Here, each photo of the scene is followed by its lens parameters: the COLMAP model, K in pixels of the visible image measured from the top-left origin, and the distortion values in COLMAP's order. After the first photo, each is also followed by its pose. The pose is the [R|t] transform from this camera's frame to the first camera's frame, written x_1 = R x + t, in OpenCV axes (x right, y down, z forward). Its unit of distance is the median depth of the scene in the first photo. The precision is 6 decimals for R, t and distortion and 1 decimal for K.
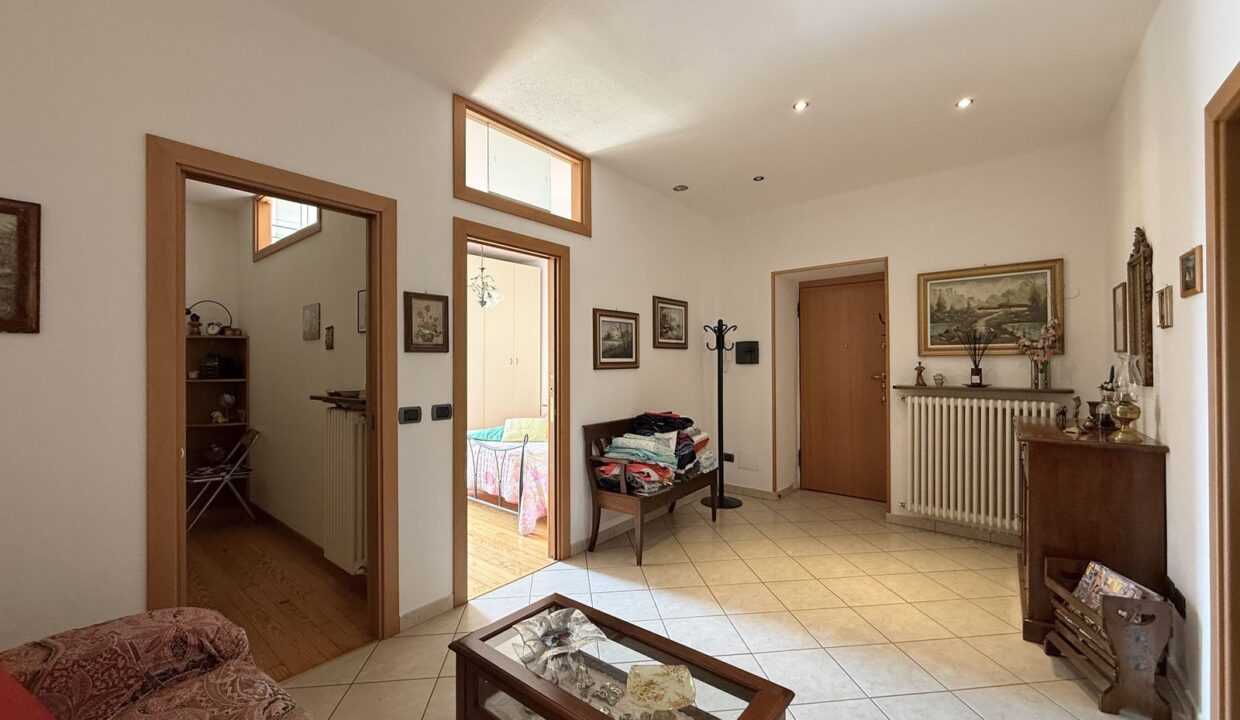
lens RADIAL K [[495.6, 0, 614.8], [0, 495.6, 359.4], [0, 0, 1]] dist [0.004060, -0.000696]
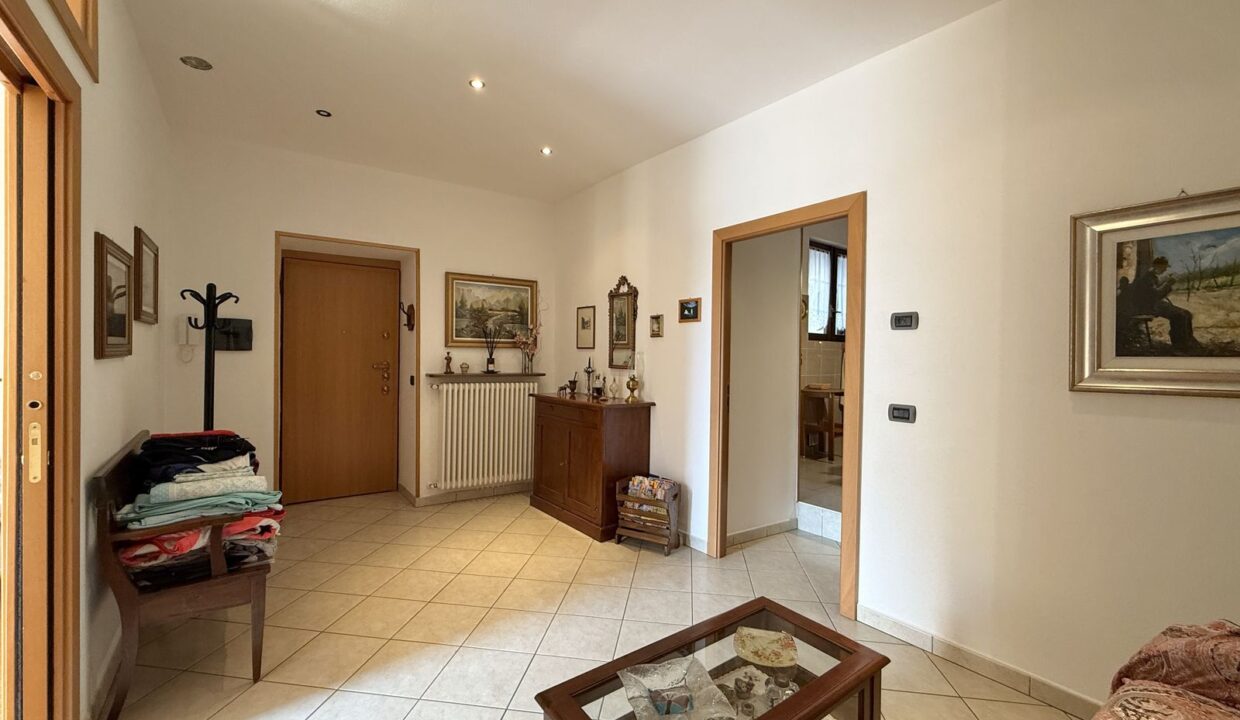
lens RADIAL K [[495.6, 0, 623.8], [0, 495.6, 359.9], [0, 0, 1]] dist [0.004060, -0.000696]
pose [[0.248846, -0.000230, 0.968543, -0.390513], [-0.024220, 0.999686, 0.006460, 0.006271], [-0.968240, -0.025066, 0.248762, 0.385127]]
